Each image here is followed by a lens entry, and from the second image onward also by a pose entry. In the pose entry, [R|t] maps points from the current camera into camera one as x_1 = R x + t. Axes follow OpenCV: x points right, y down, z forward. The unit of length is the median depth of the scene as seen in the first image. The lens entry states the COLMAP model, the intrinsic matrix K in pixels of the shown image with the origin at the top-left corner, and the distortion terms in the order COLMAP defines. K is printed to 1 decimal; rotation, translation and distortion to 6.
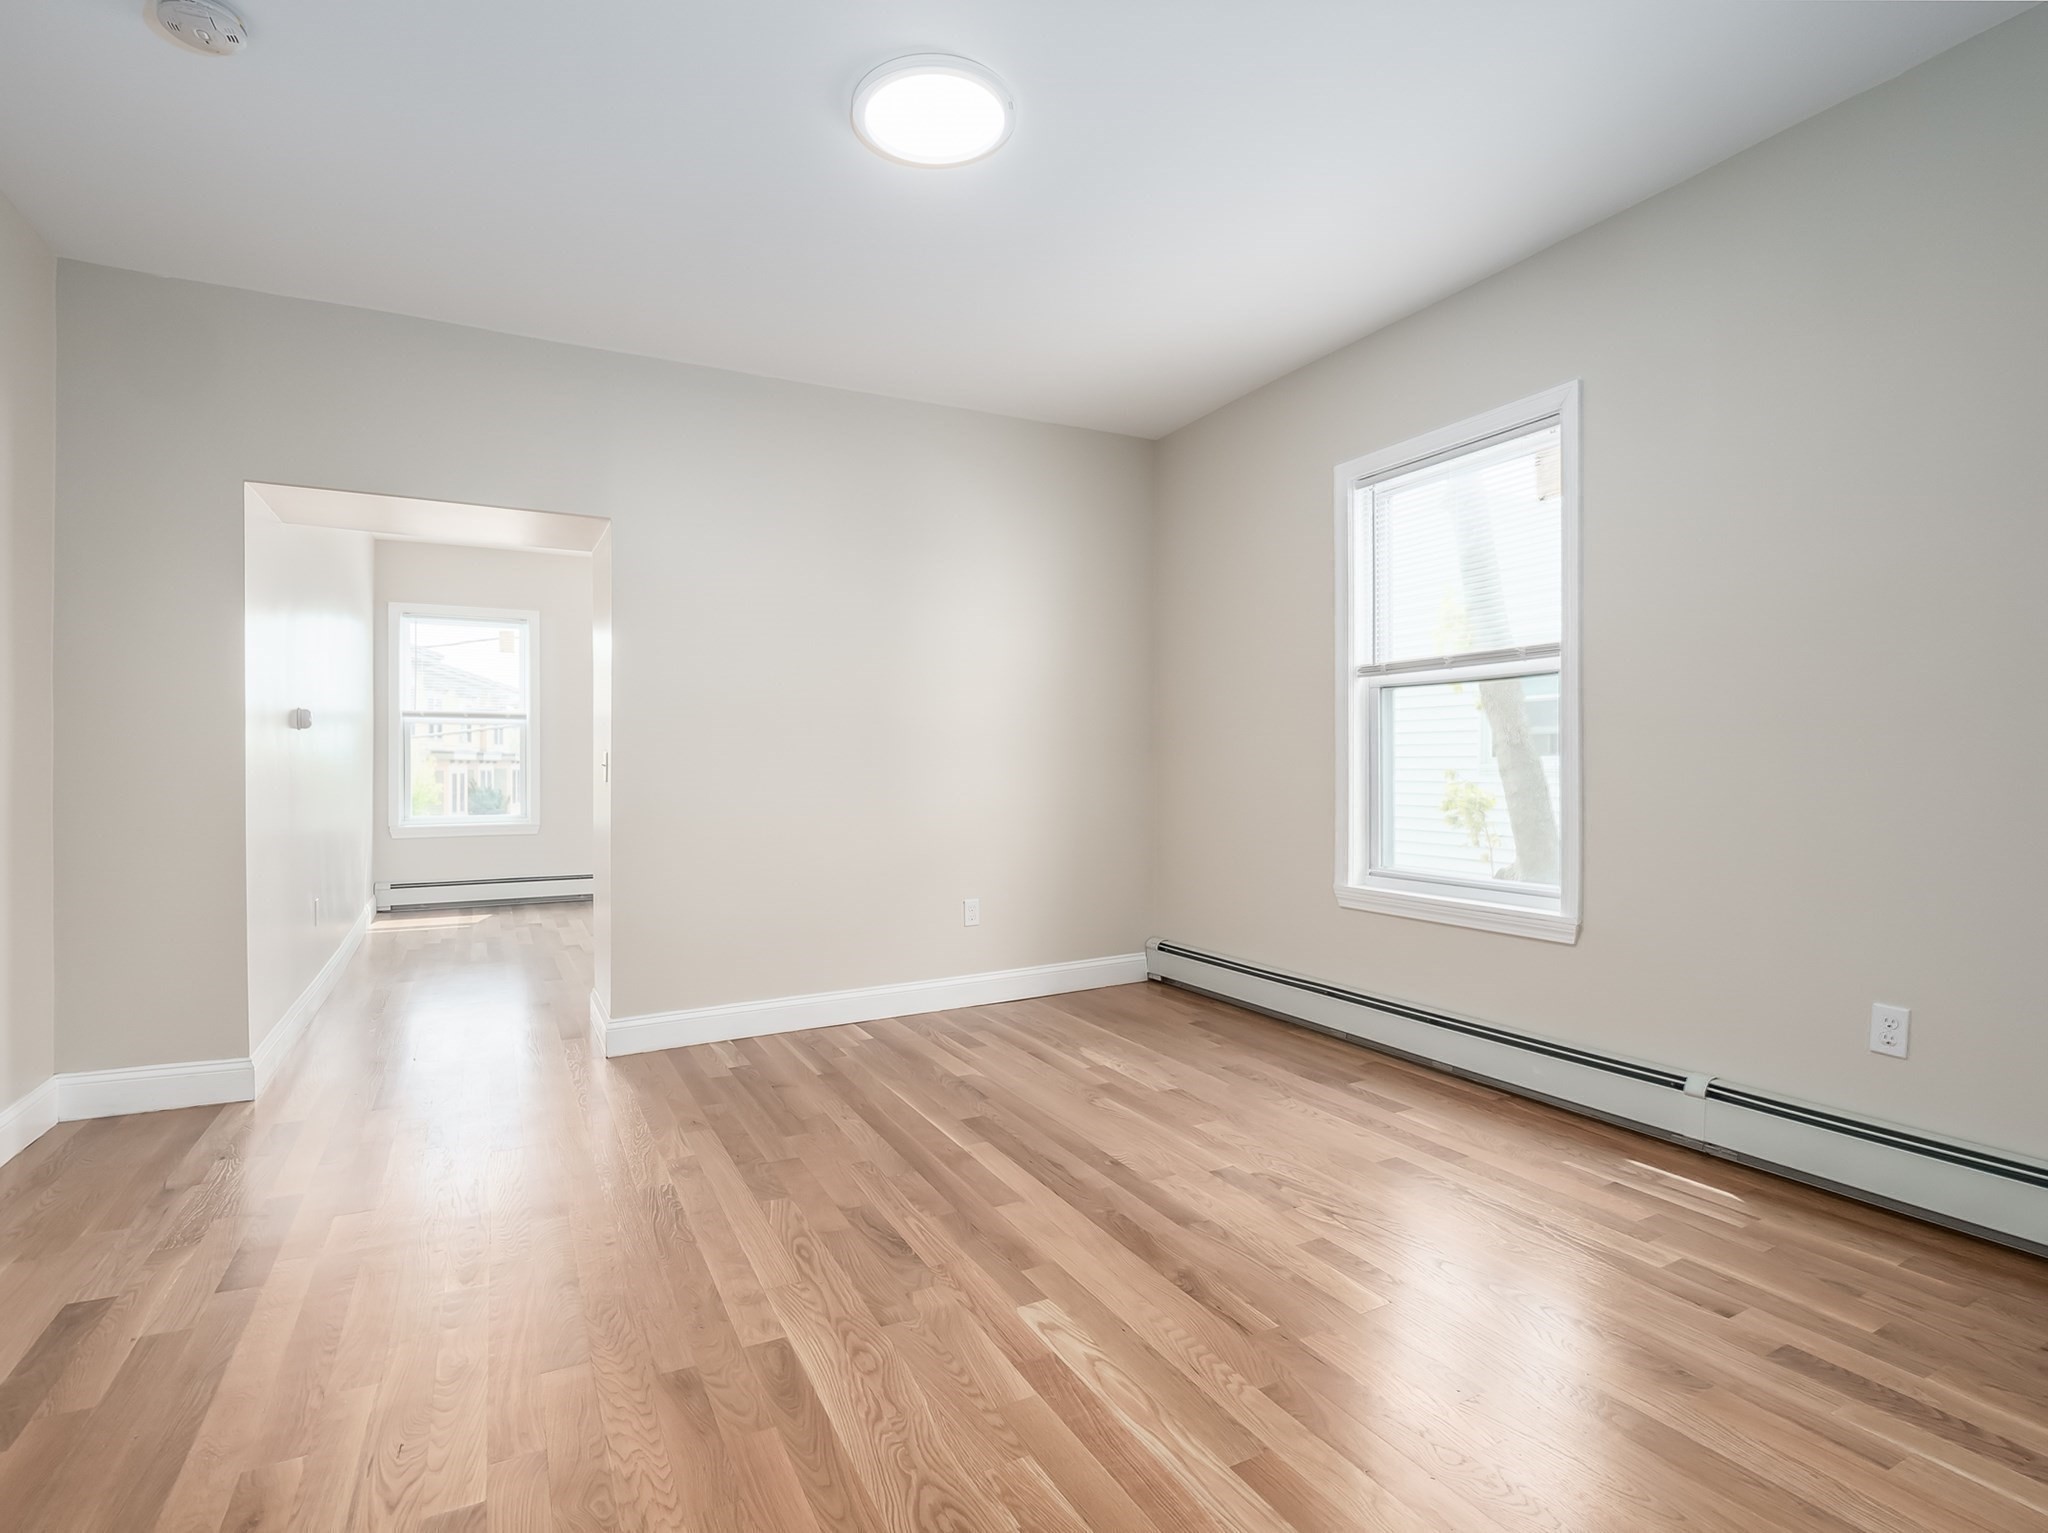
lens RADIAL K [[990.8, 0, 1004.2], [0, 990.8, 777.3], [0, 0, 1]] dist [-0.000462, -0.000255]
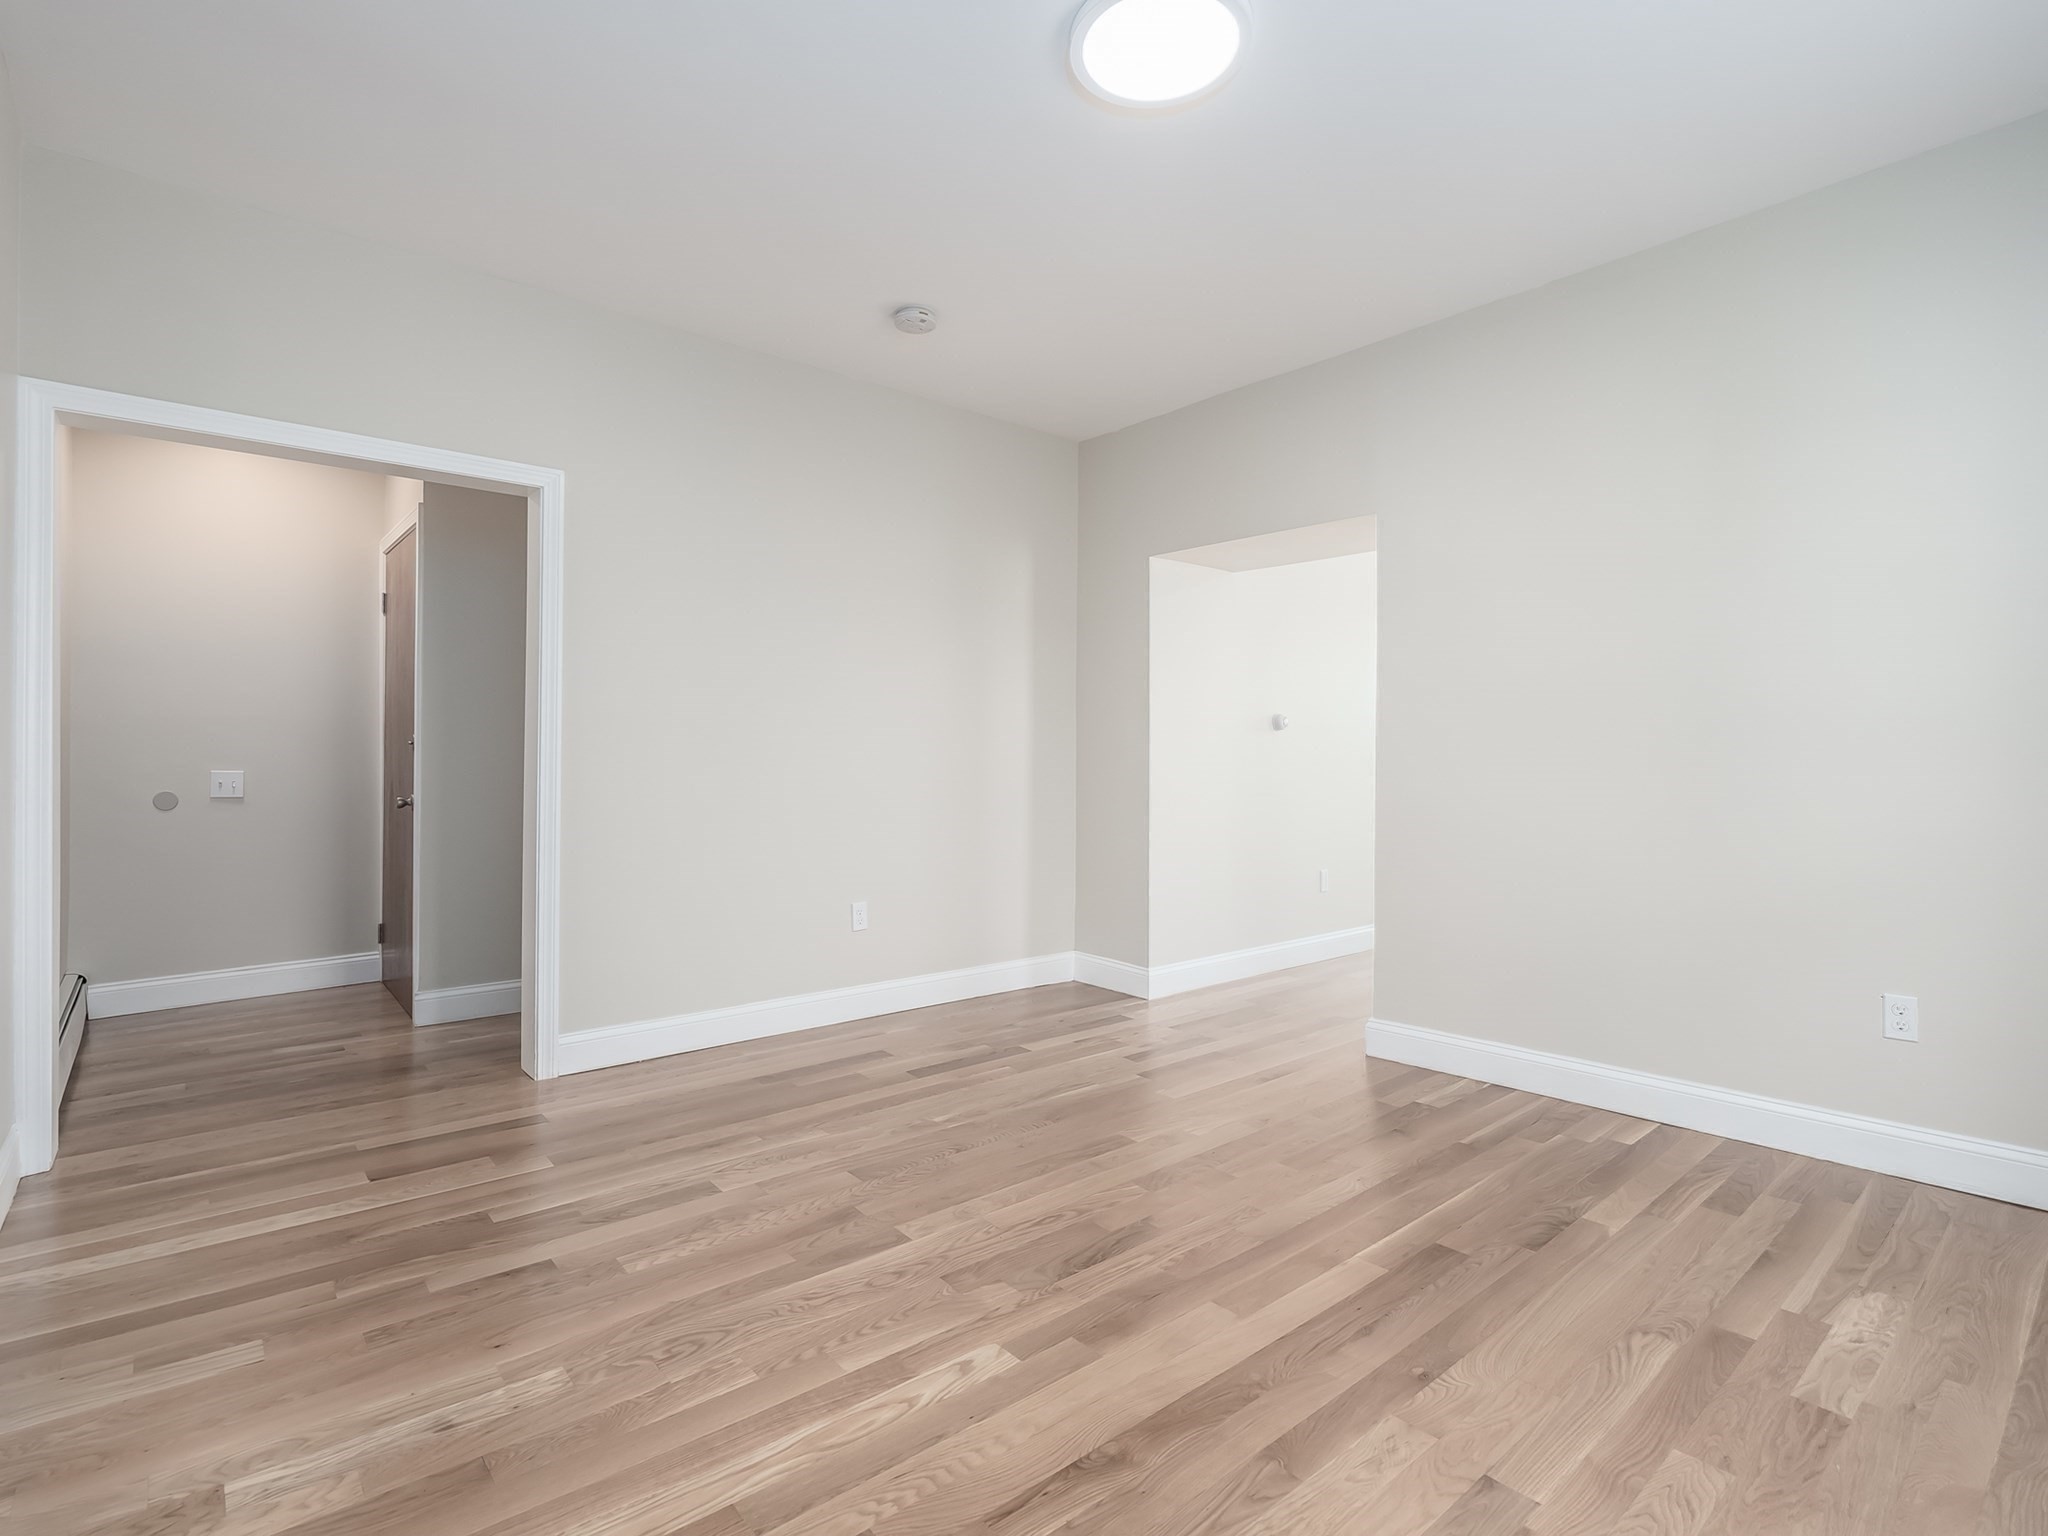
lens RADIAL K [[1012.4, 0, 1014.2], [0, 1012.4, 763.5], [0, 0, 1]] dist [-0.011101, -0.000485]
pose [[0.231720, 0.009699, -0.972734, 0.565331], [-0.018603, 0.999812, 0.005537, -0.007864], [0.972605, 0.016812, 0.231857, 0.479504]]
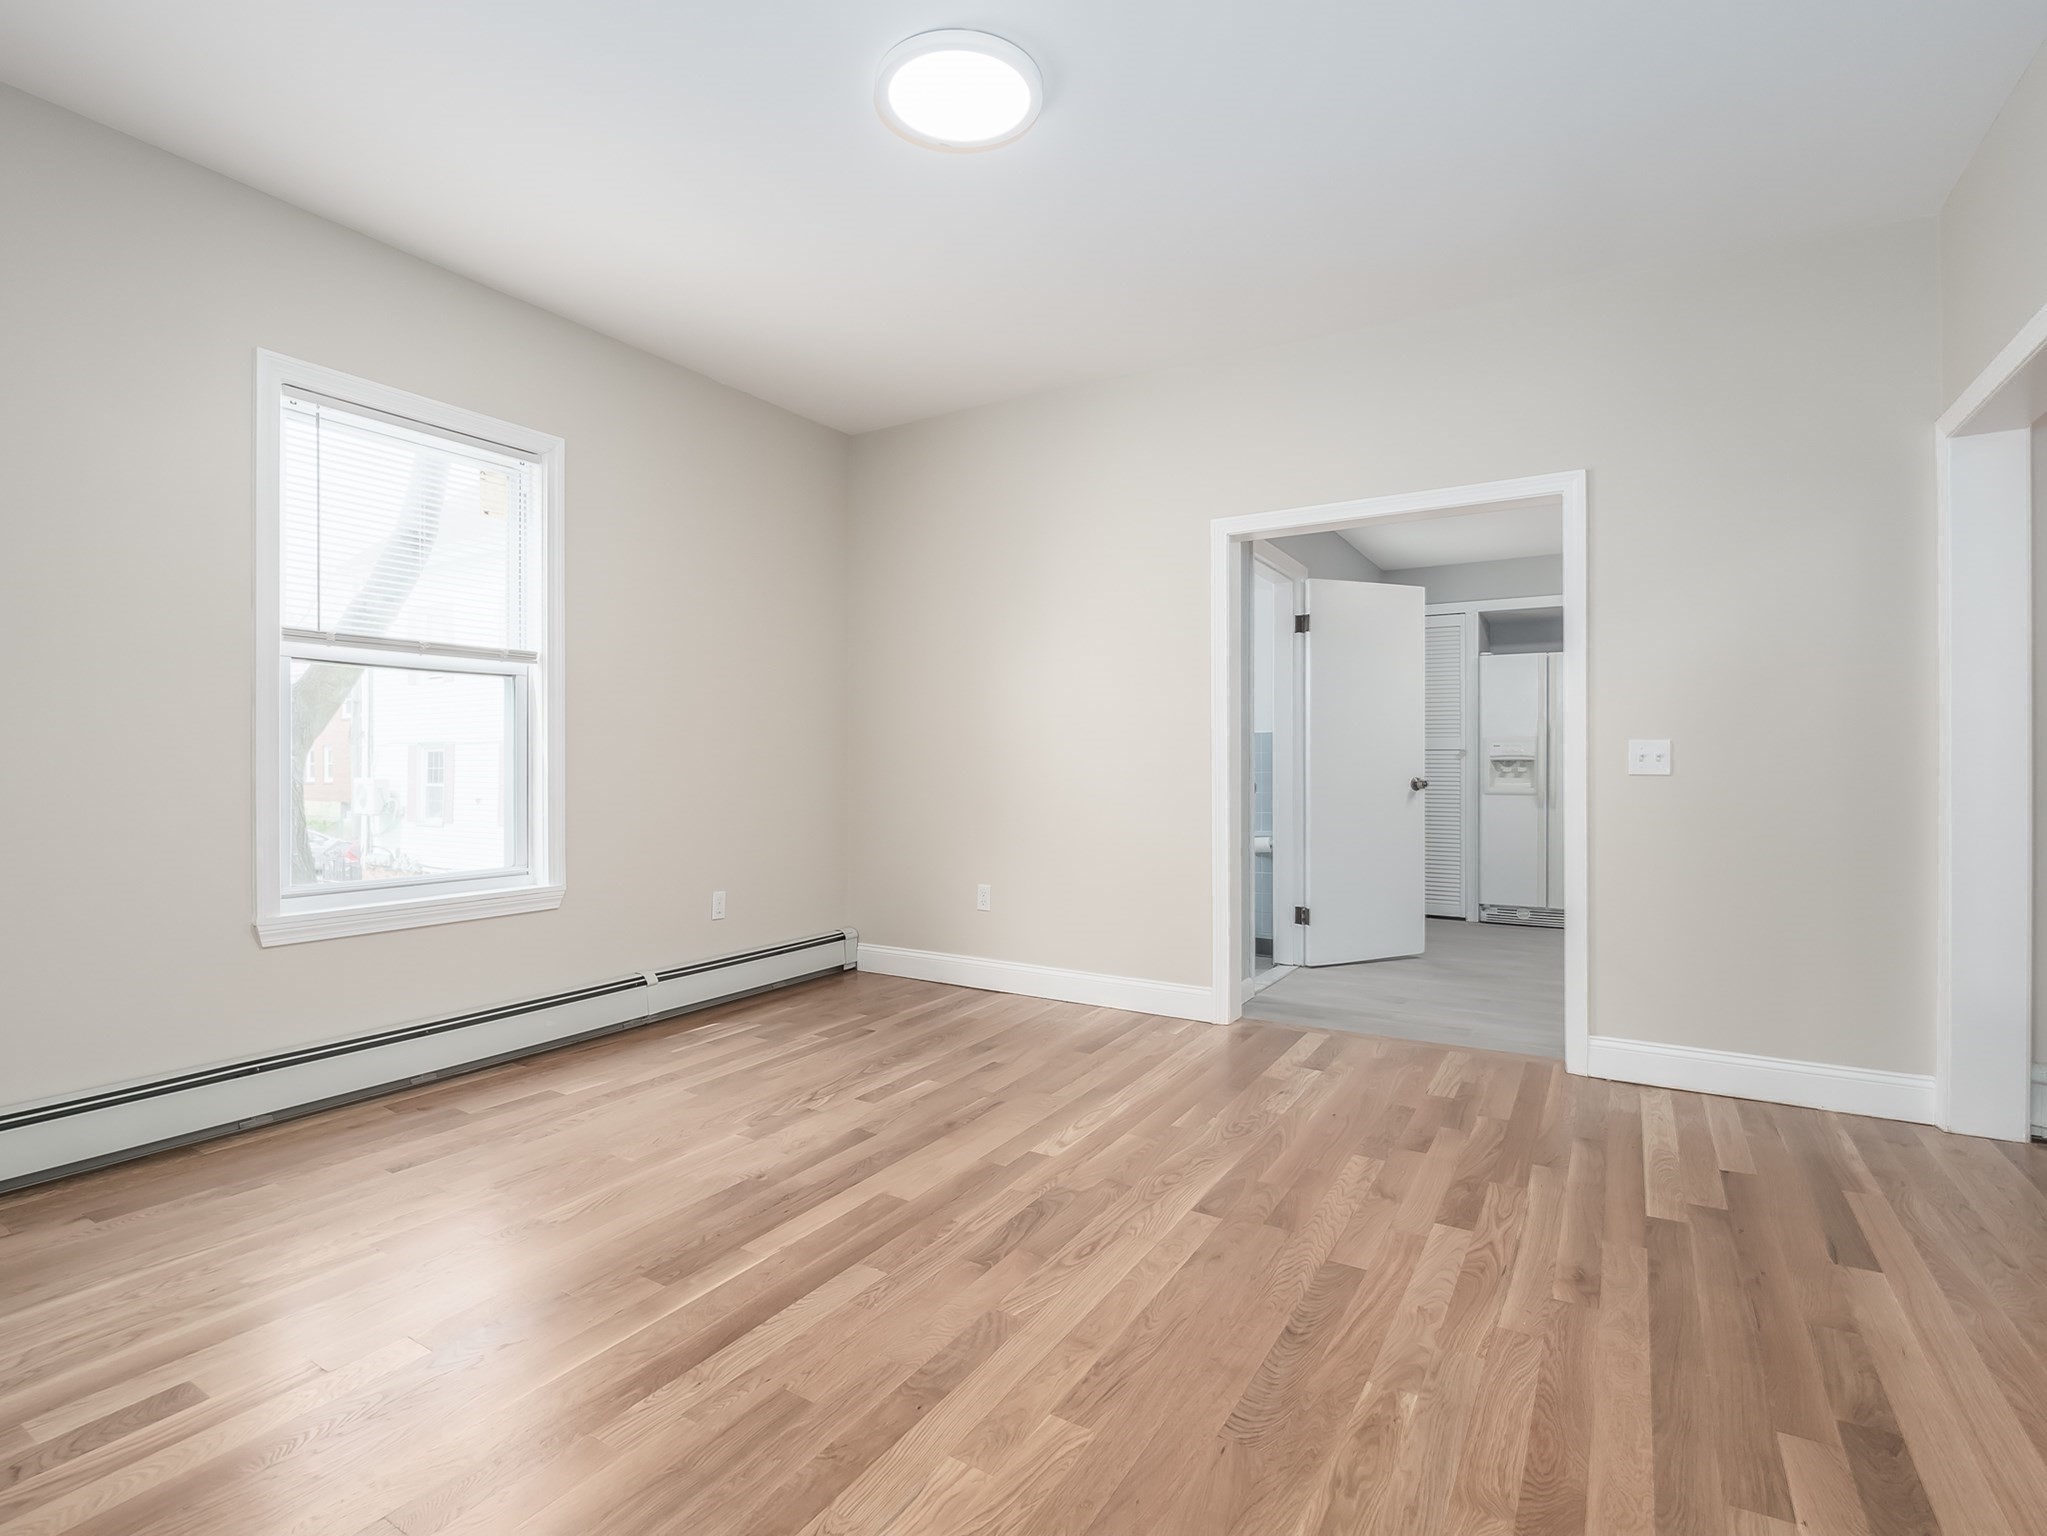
lens RADIAL K [[1011.9, 0, 1013.7], [0, 1011.9, 763.5], [0, 0, 1]] dist [-0.011101, -0.000485]
pose [[-0.527629, 0.006050, 0.849453, -0.682948], [0.010590, 0.999944, -0.000543, 0.002170], [-0.849409, 0.008709, -0.527664, 1.071328]]
